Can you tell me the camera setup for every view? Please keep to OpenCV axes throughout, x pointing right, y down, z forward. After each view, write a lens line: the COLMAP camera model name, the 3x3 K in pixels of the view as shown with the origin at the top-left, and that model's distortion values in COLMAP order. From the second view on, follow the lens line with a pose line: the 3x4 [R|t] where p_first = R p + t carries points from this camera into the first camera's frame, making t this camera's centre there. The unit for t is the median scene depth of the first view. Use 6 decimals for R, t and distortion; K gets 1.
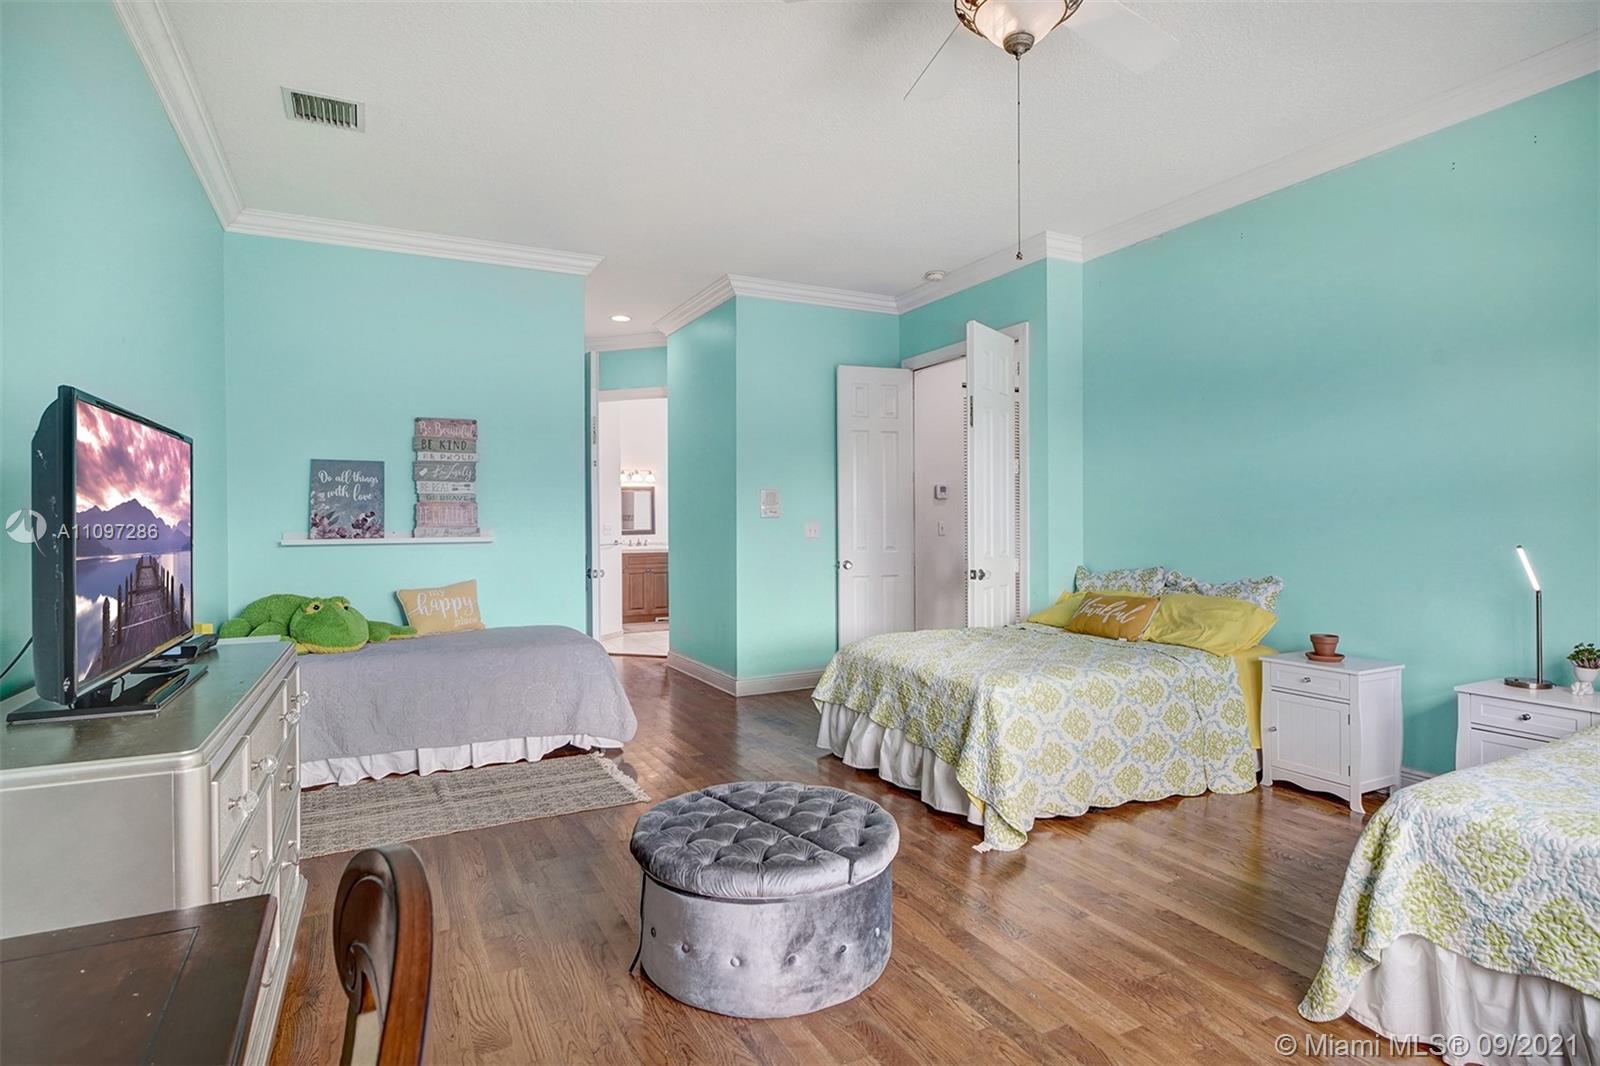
lens RADIAL K [[824.2, 0, 794.1], [0, 824.2, 522.0], [0, 0, 1]] dist [-0.000924, 0.000387]
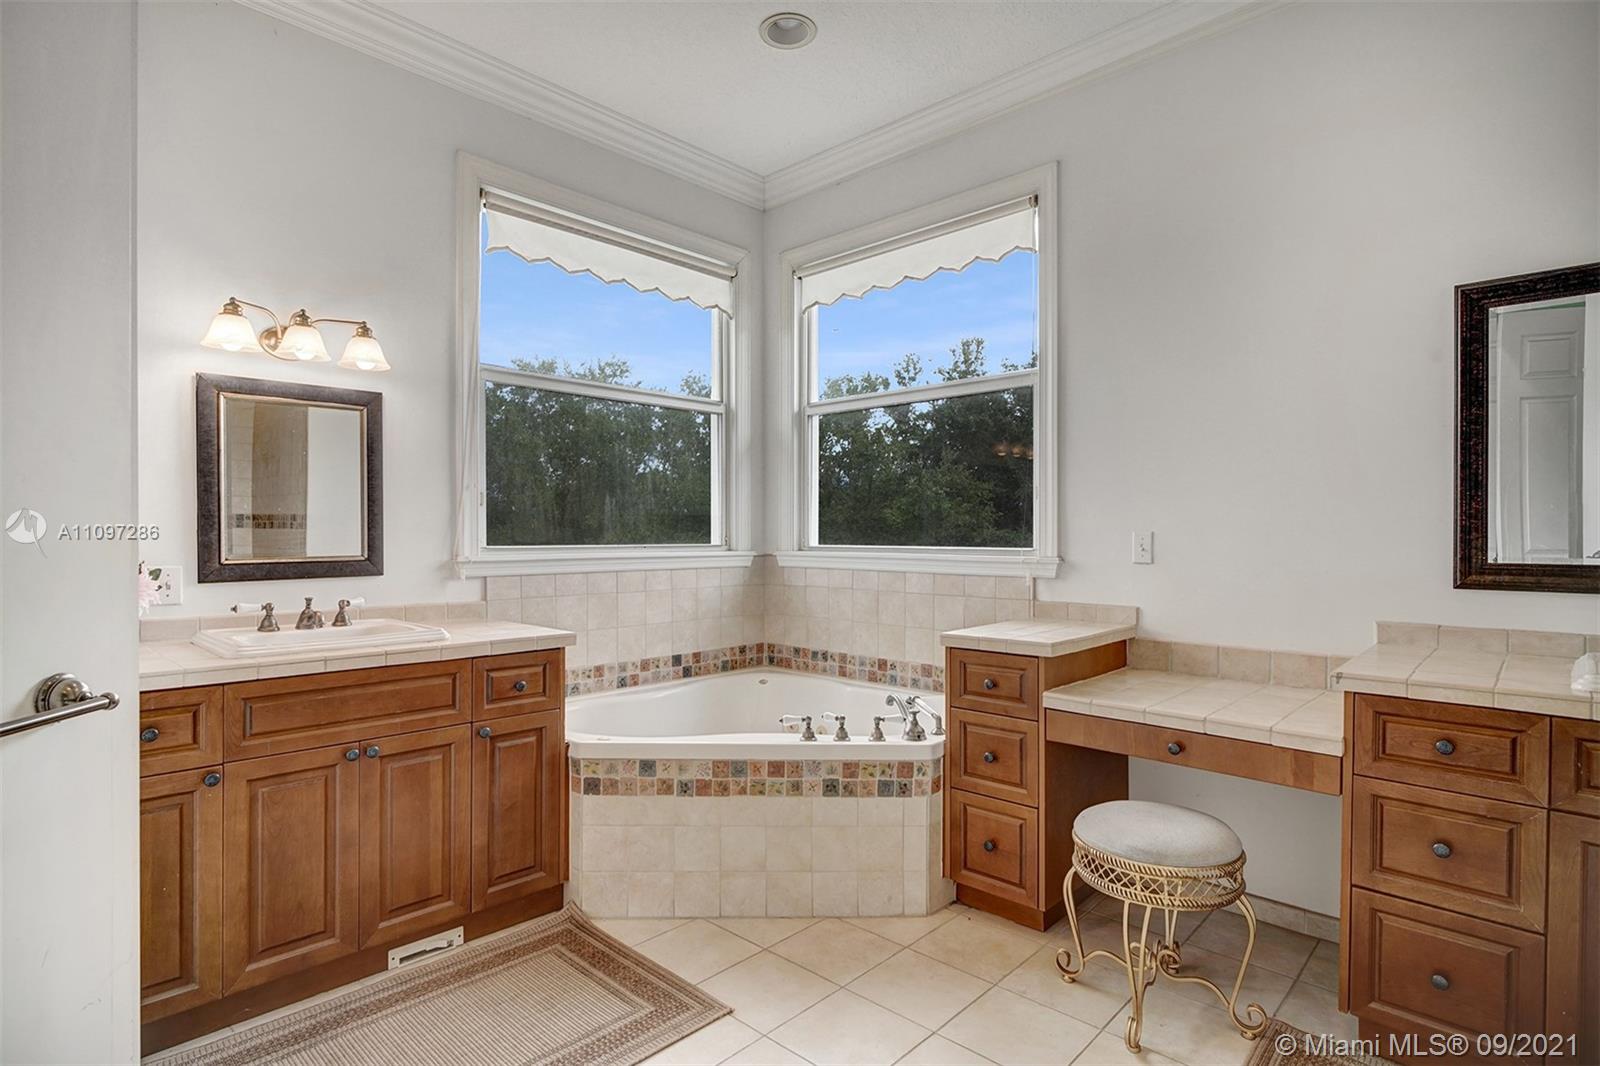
lens RADIAL K [[816.2, 0, 800.0], [0, 816.2, 533.0], [0, 0, 1]] dist [-0.001042, 0.000246]
pose [[0.941190, 0.008827, 0.337762, -0.132863], [-0.008019, 0.999961, -0.003790, 0.001457], [-0.337782, 0.000858, 0.941224, 0.719700]]
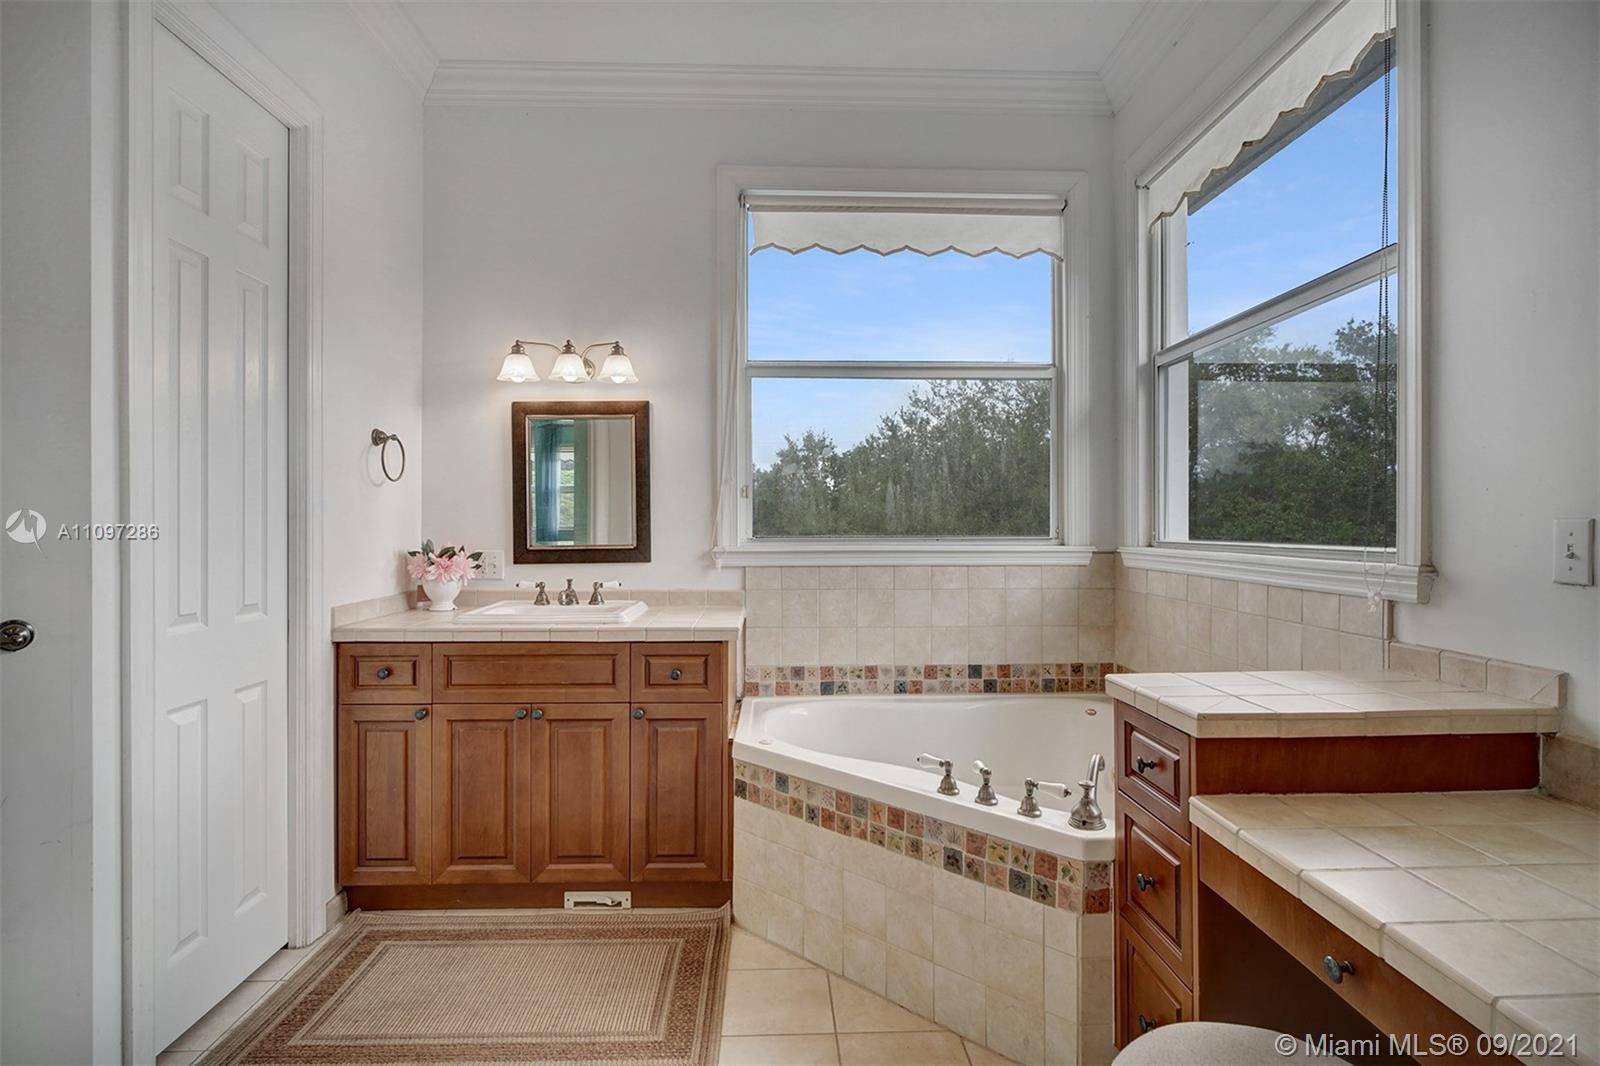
lens RADIAL K [[824.2, 0, 794.1], [0, 824.2, 522.0], [0, 0, 1]] dist [-0.000924, 0.000387]
pose [[0.910423, 0.004694, -0.413652, 0.002227], [-0.005183, 0.999987, -0.000061, 0.000176], [0.413647, 0.002199, 0.910435, 0.761271]]
